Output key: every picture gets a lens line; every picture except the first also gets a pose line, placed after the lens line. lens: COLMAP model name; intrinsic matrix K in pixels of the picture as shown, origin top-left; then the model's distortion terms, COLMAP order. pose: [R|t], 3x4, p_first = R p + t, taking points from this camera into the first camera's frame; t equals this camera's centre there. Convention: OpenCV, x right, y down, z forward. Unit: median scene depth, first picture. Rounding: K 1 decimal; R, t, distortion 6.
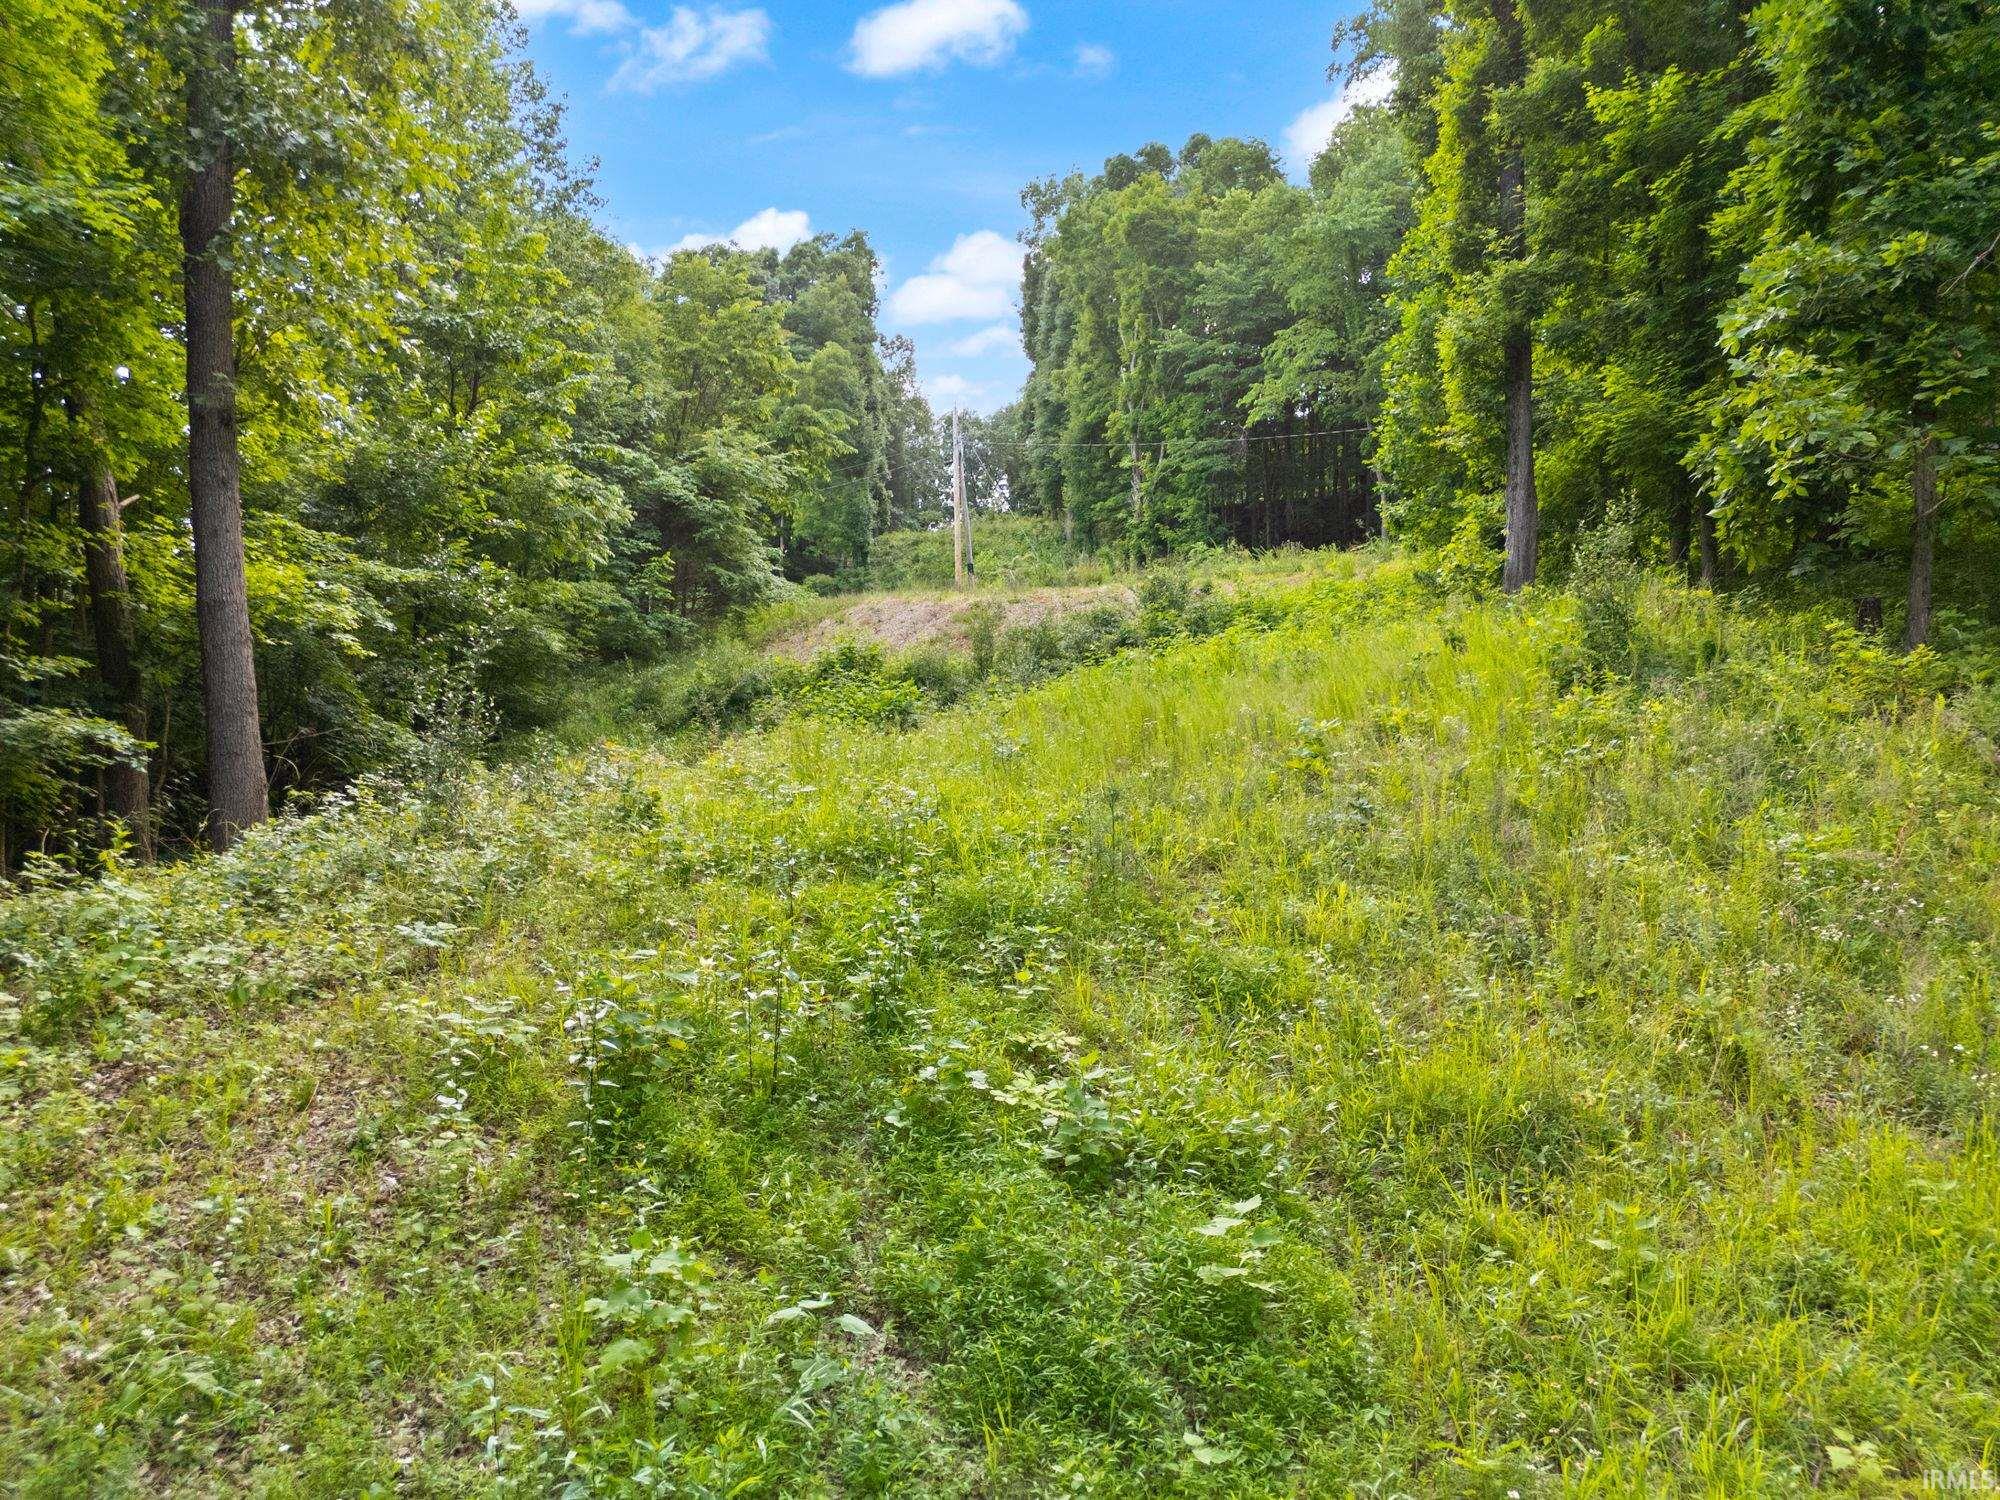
lens RADIAL K [[1508.2, 0, 994.6], [0, 1508.2, 756.6], [0, 0, 1]] dist [0.036291, -0.007553]
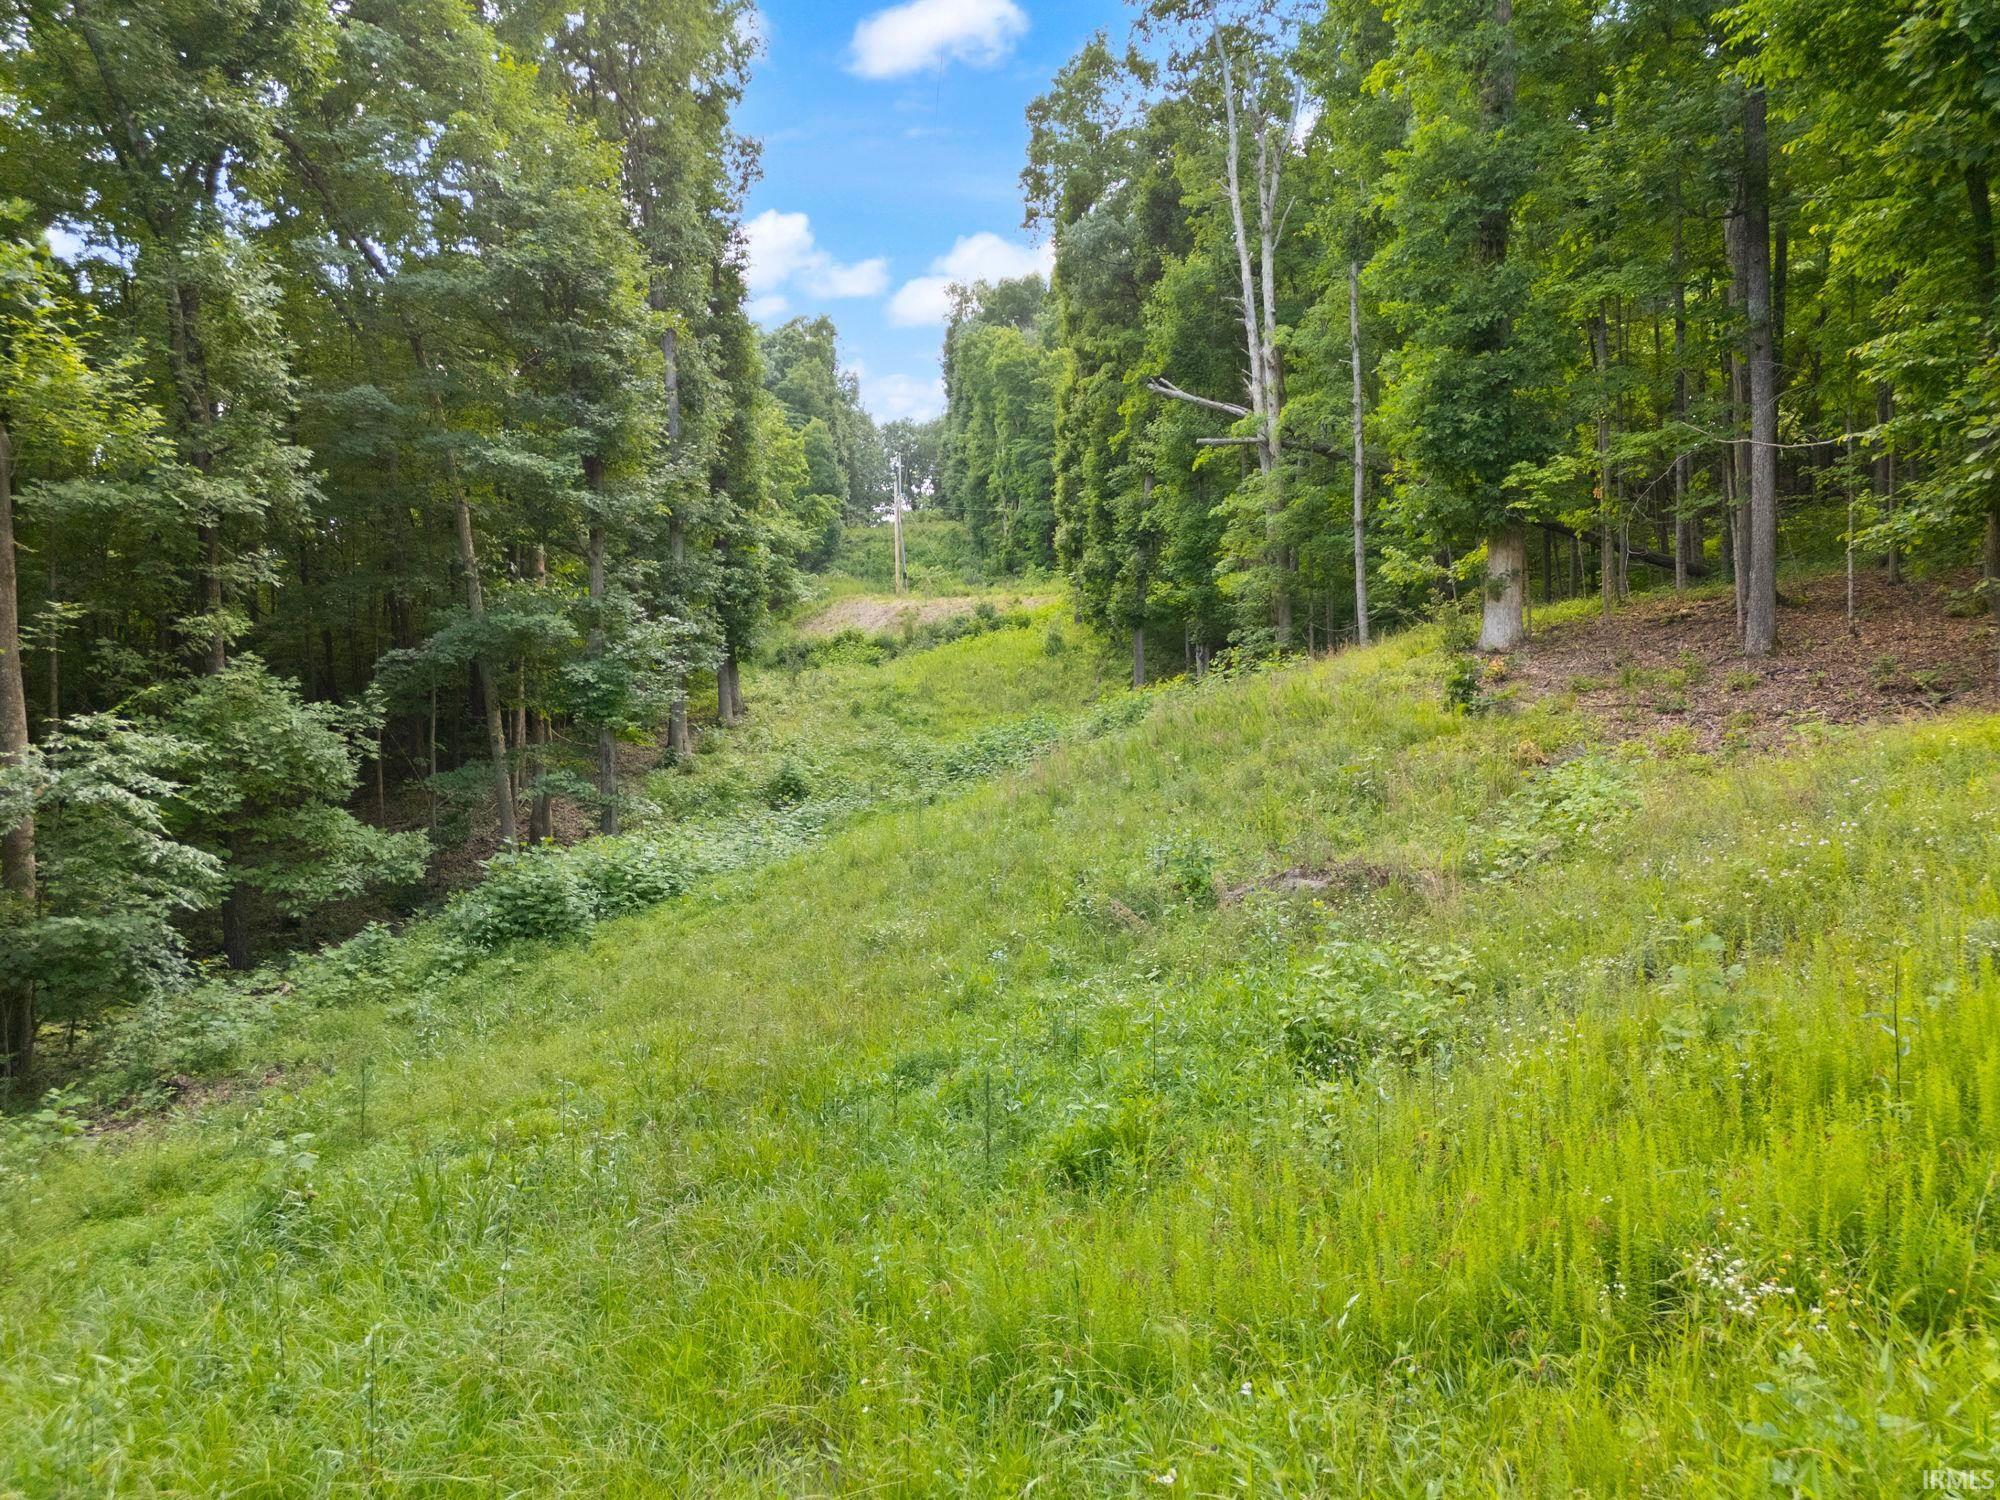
lens RADIAL K [[1508.2, 0, 1011.1], [0, 1508.2, 747.0], [0, 0, 1]] dist [0.036291, -0.007553]
pose [[0.998611, 0.000812, 0.052684, 0.014104], [-0.002415, 0.999535, 0.030381, 0.016866], [-0.052635, -0.030466, 0.998149, -0.675255]]
